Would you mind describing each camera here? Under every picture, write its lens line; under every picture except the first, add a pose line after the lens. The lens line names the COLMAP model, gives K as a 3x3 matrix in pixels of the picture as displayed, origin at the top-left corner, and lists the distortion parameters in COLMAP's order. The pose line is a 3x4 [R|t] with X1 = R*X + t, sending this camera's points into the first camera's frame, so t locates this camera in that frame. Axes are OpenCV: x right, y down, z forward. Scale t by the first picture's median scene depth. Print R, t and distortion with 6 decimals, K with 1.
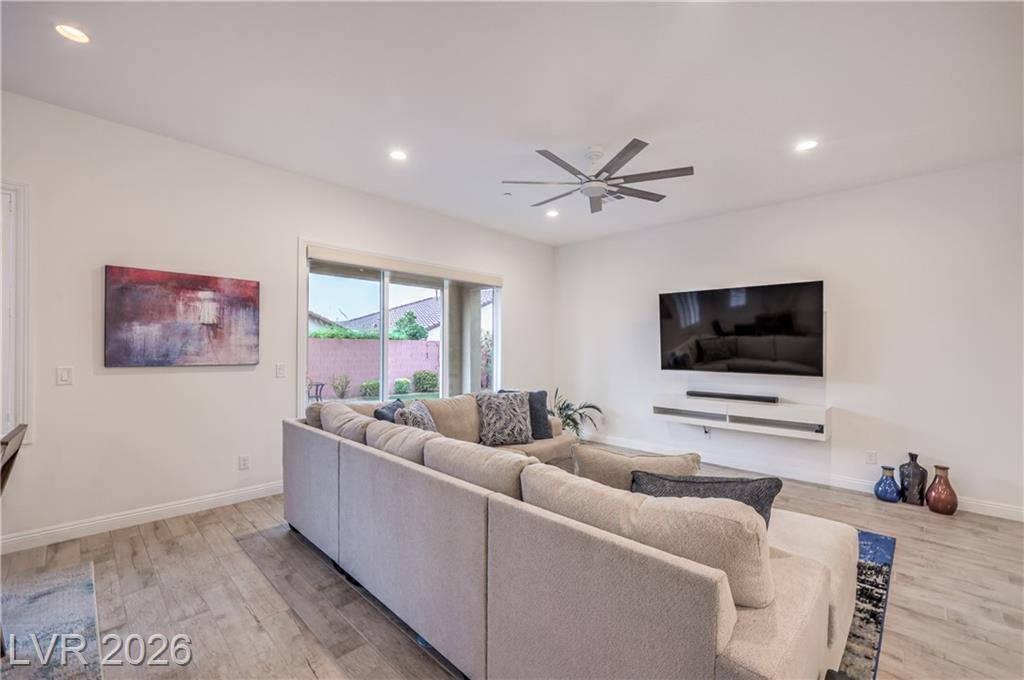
lens RADIAL K [[425.1, 0, 509.3], [0, 425.1, 352.5], [0, 0, 1]] dist [0.000092, 0.000016]
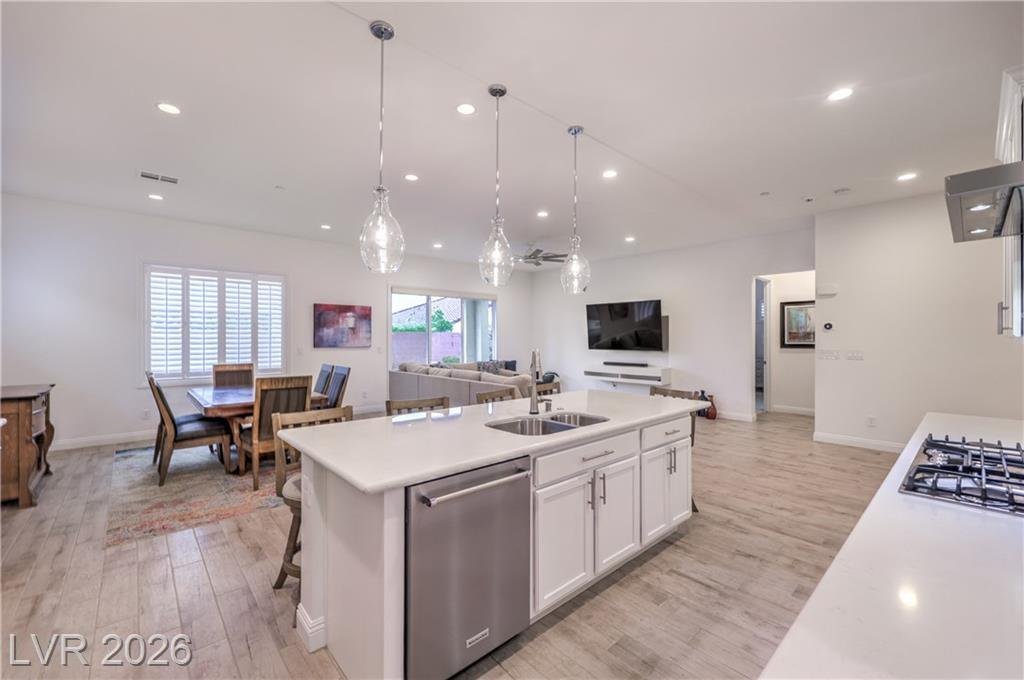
lens RADIAL K [[415.9, 0, 505.2], [0, 415.9, 339.4], [0, 0, 1]] dist [0.001875, 0.000268]
pose [[0.997866, -0.010067, -0.064516, 0.170051], [0.009685, 0.999934, -0.006241, 0.010084], [0.064575, 0.005602, 0.997897, -0.874710]]
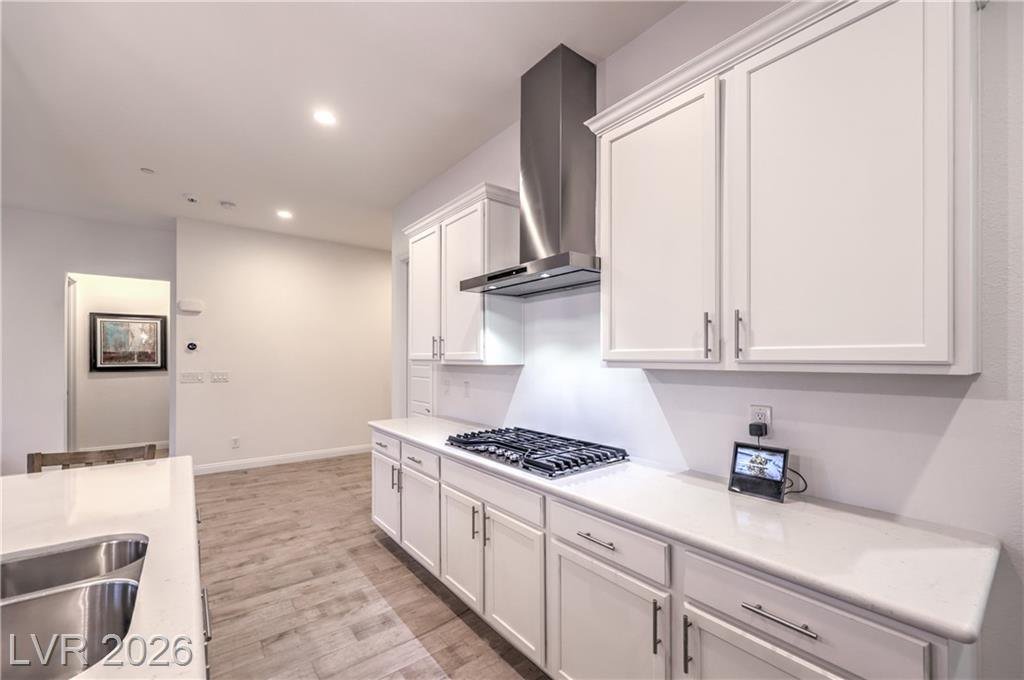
lens RADIAL K [[420.4, 0, 520.9], [0, 420.4, 357.2], [0, 0, 1]] dist [0.000442, 0.000026]
pose [[0.116097, -0.006396, 0.993217, 0.027749], [0.008367, 0.999950, 0.005461, 0.002031], [-0.993203, 0.007676, 0.116144, -0.565362]]
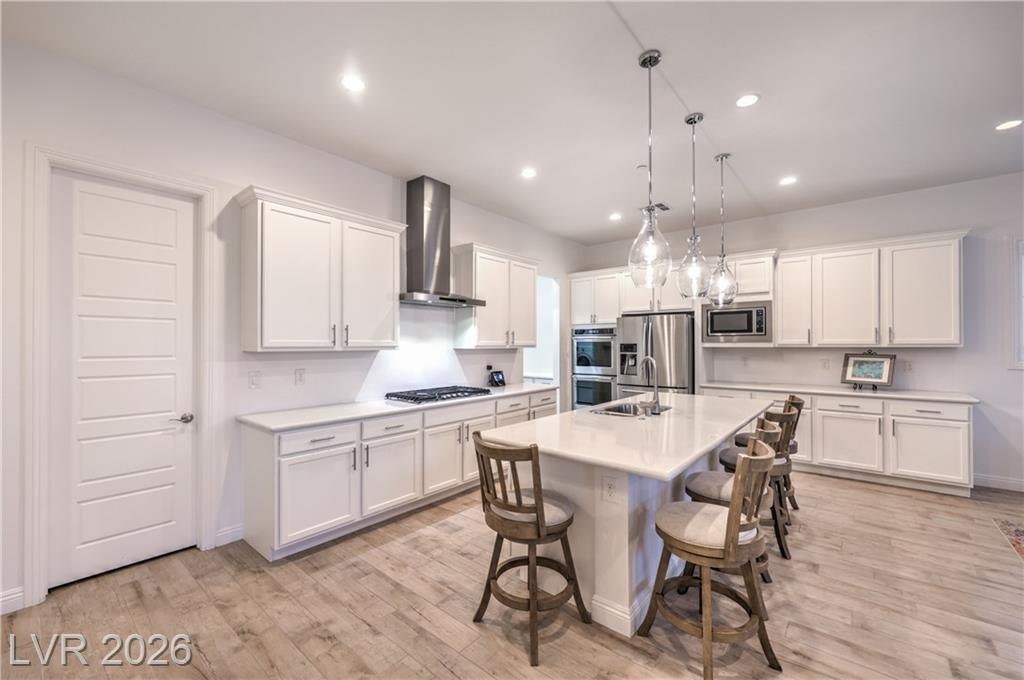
lens RADIAL K [[415.9, 0, 505.2], [0, 415.9, 339.4], [0, 0, 1]] dist [0.001875, 0.000268]
pose [[-0.997273, -0.009658, -0.073167, 0.485005], [-0.009700, 0.999953, 0.000215, -0.006780], [0.073161, 0.000924, -0.997320, 0.456087]]
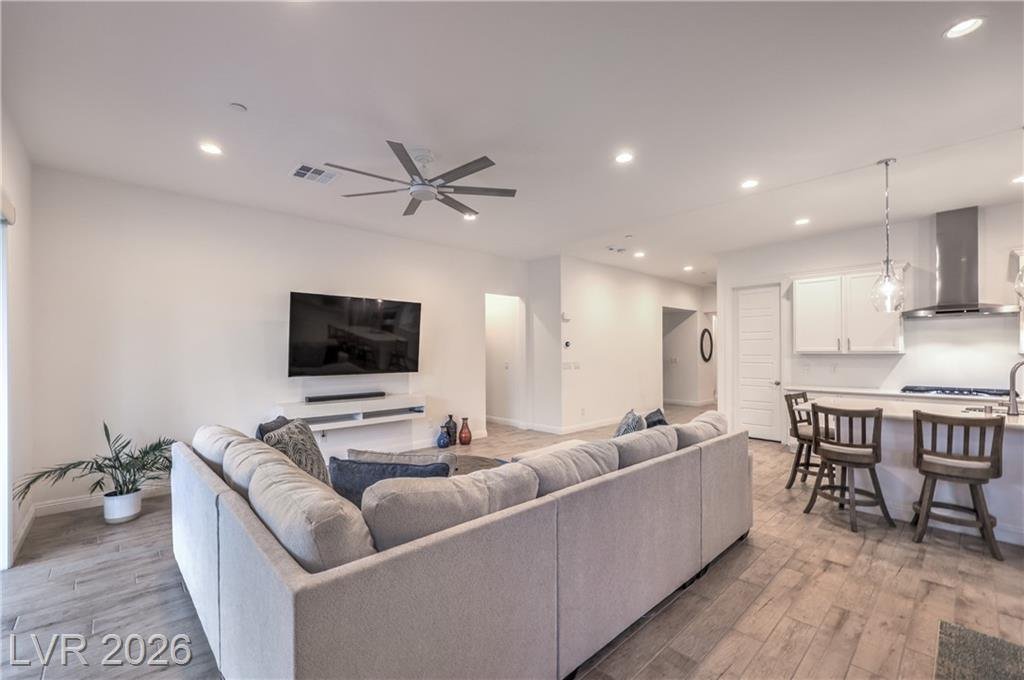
lens RADIAL K [[431.7, 0, 512.3], [0, 431.7, 345.4], [0, 0, 1]] dist [0.001000, 0.000170]
pose [[0.047159, 0.005699, 0.998871, -0.668750], [0.015755, 0.999855, -0.006449, -0.016285], [-0.998763, 0.016041, 0.047063, 0.633038]]
